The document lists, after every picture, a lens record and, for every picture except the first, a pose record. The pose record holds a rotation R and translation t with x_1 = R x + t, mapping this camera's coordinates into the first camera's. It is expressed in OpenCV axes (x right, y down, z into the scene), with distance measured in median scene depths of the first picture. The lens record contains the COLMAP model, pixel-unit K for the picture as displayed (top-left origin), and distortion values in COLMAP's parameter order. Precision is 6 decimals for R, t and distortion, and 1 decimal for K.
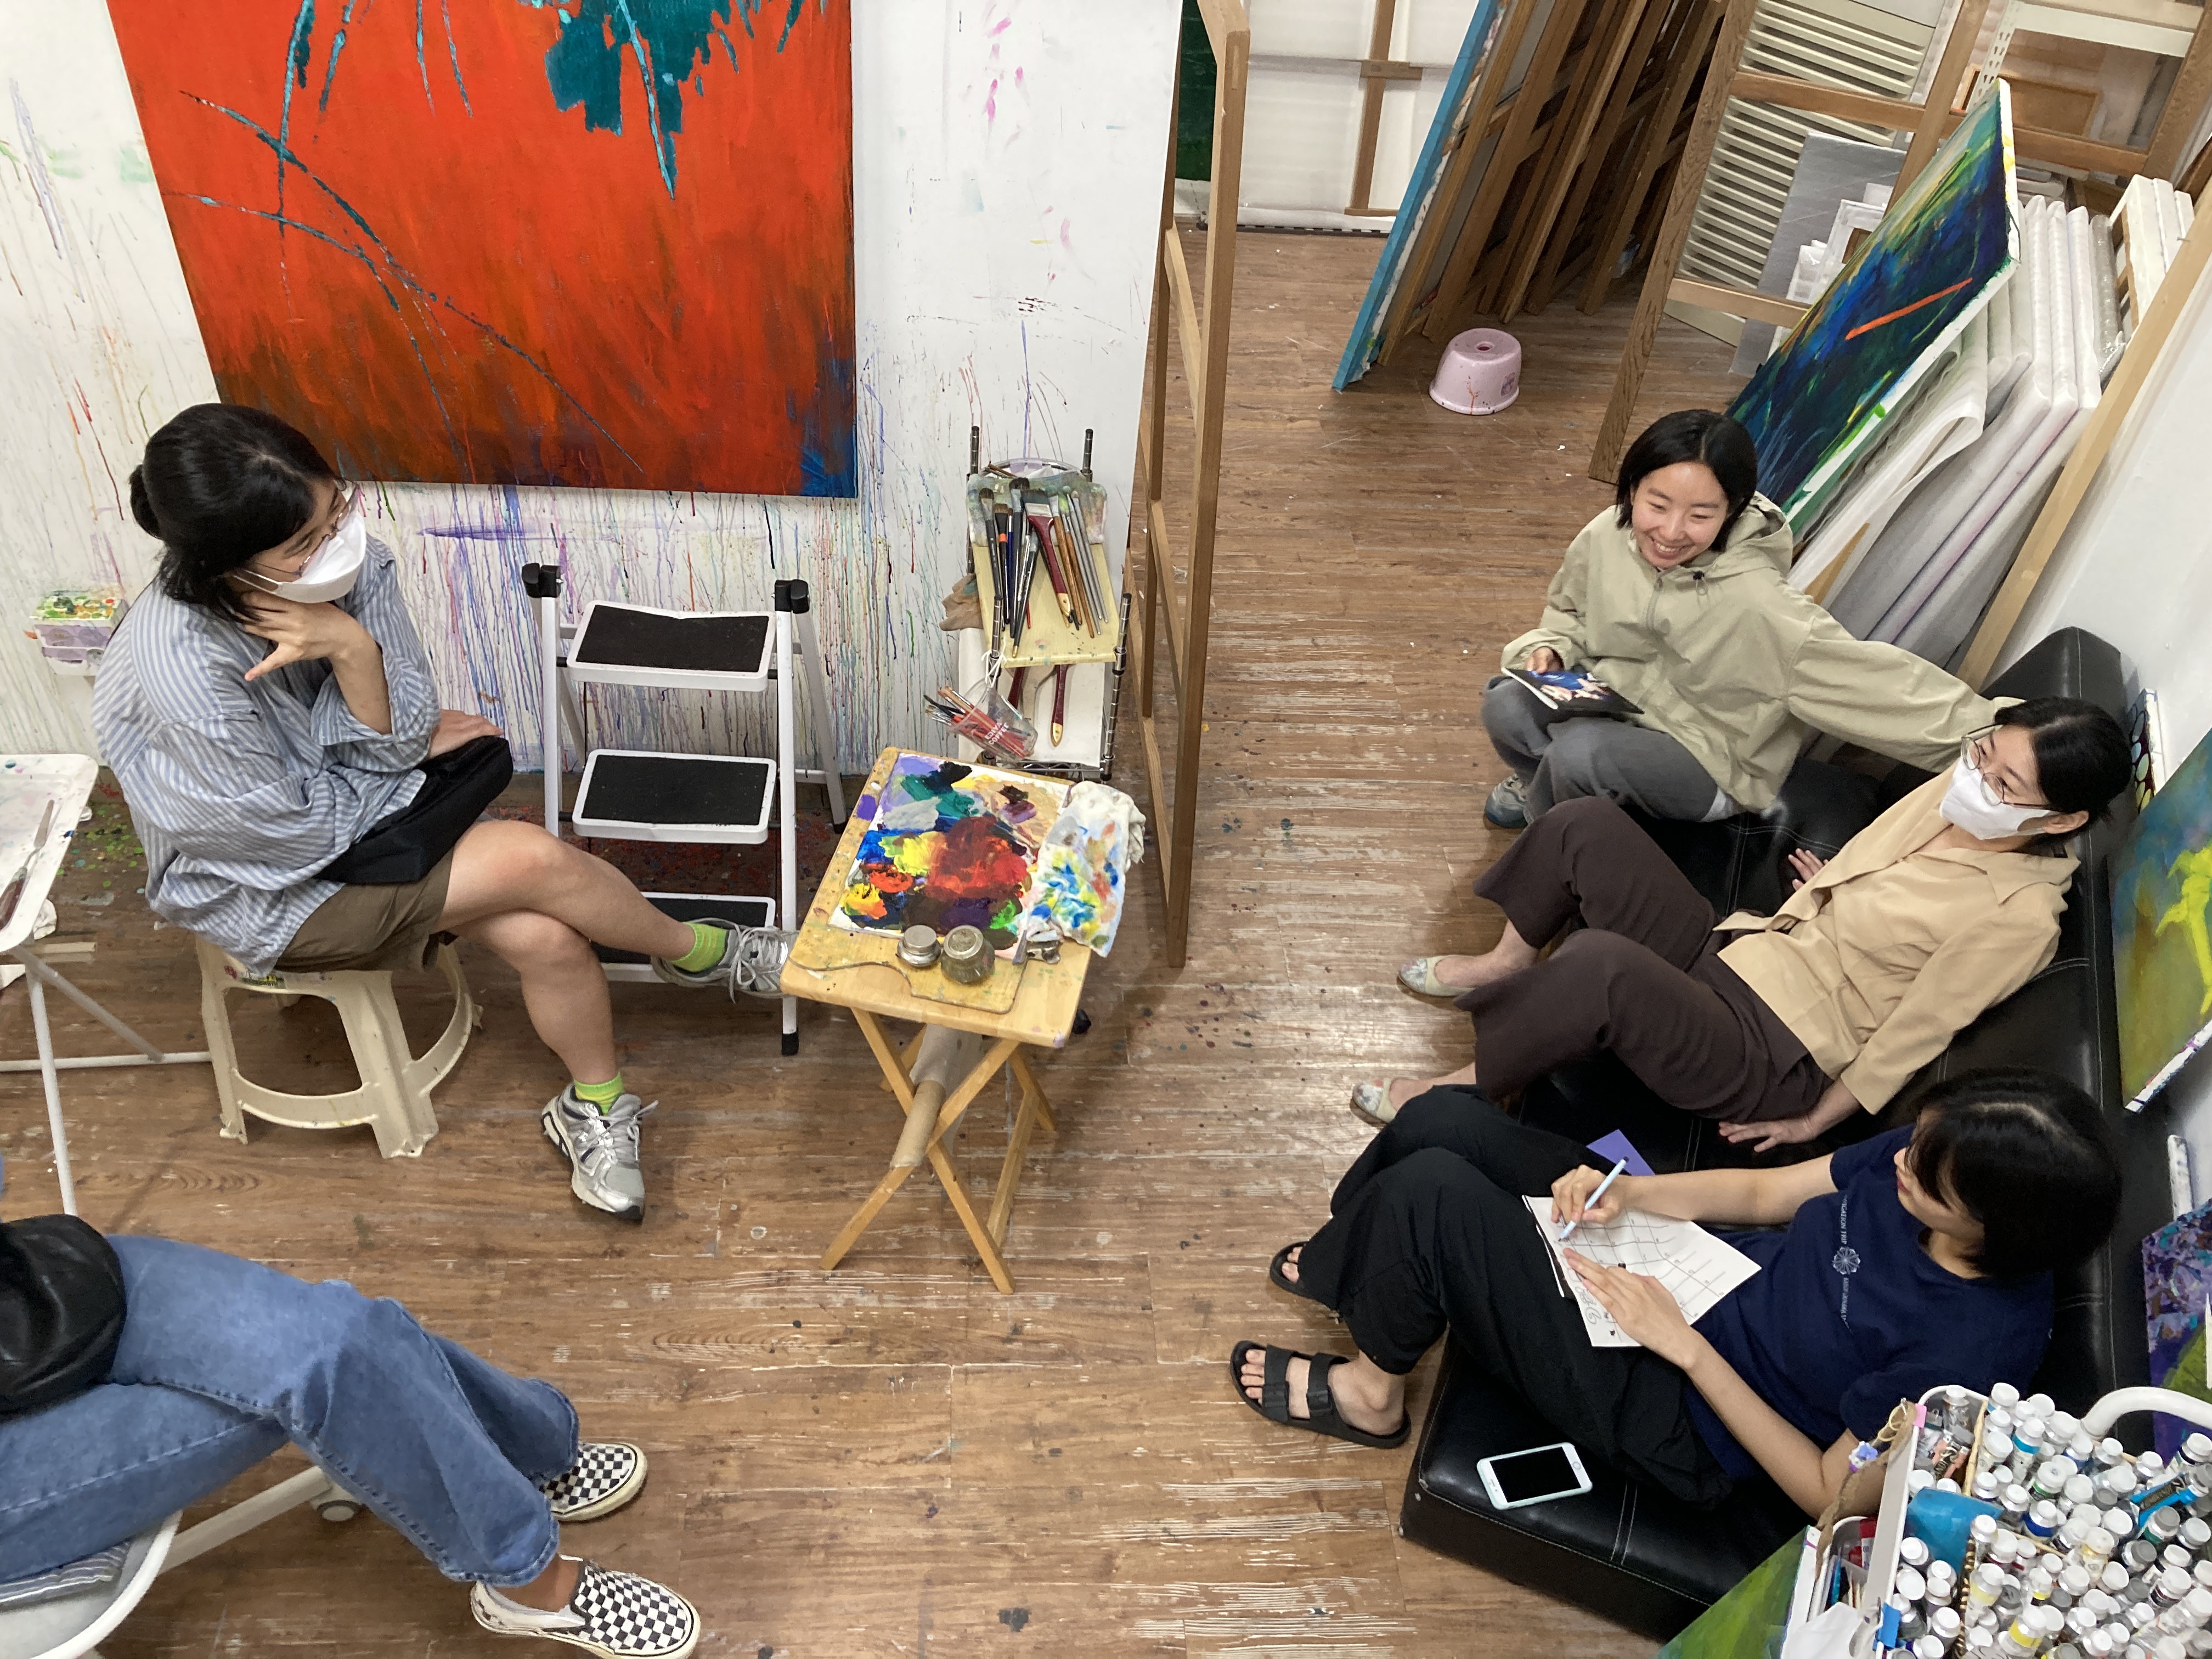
lens RADIAL K [[1769.5, 0, 1106.0], [0, 1769.5, 829.5], [0, 0, 1]] dist [0.044396, -0.003695]
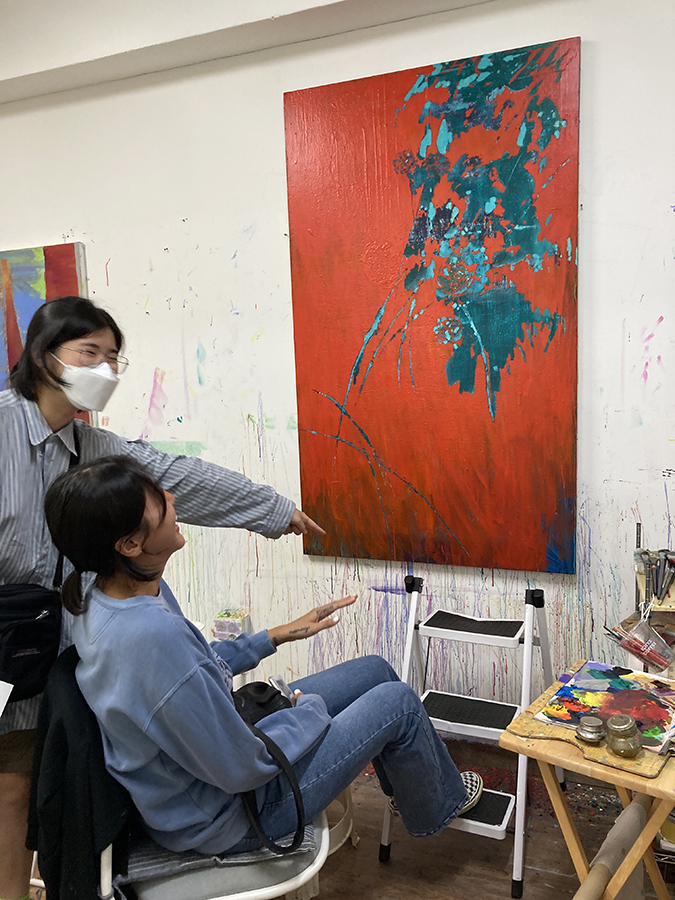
lens RADIAL K [[742.1, 0, 337.5], [0, 742.1, 450.0], [0, 0, 1]] dist [-0.009126, -0.002985]
pose [[0.891623, -0.055254, -0.449394, 0.000228], [-0.212081, 0.825949, -0.522331, 0.202964], [0.400038, 0.561030, 0.724717, 0.257750]]
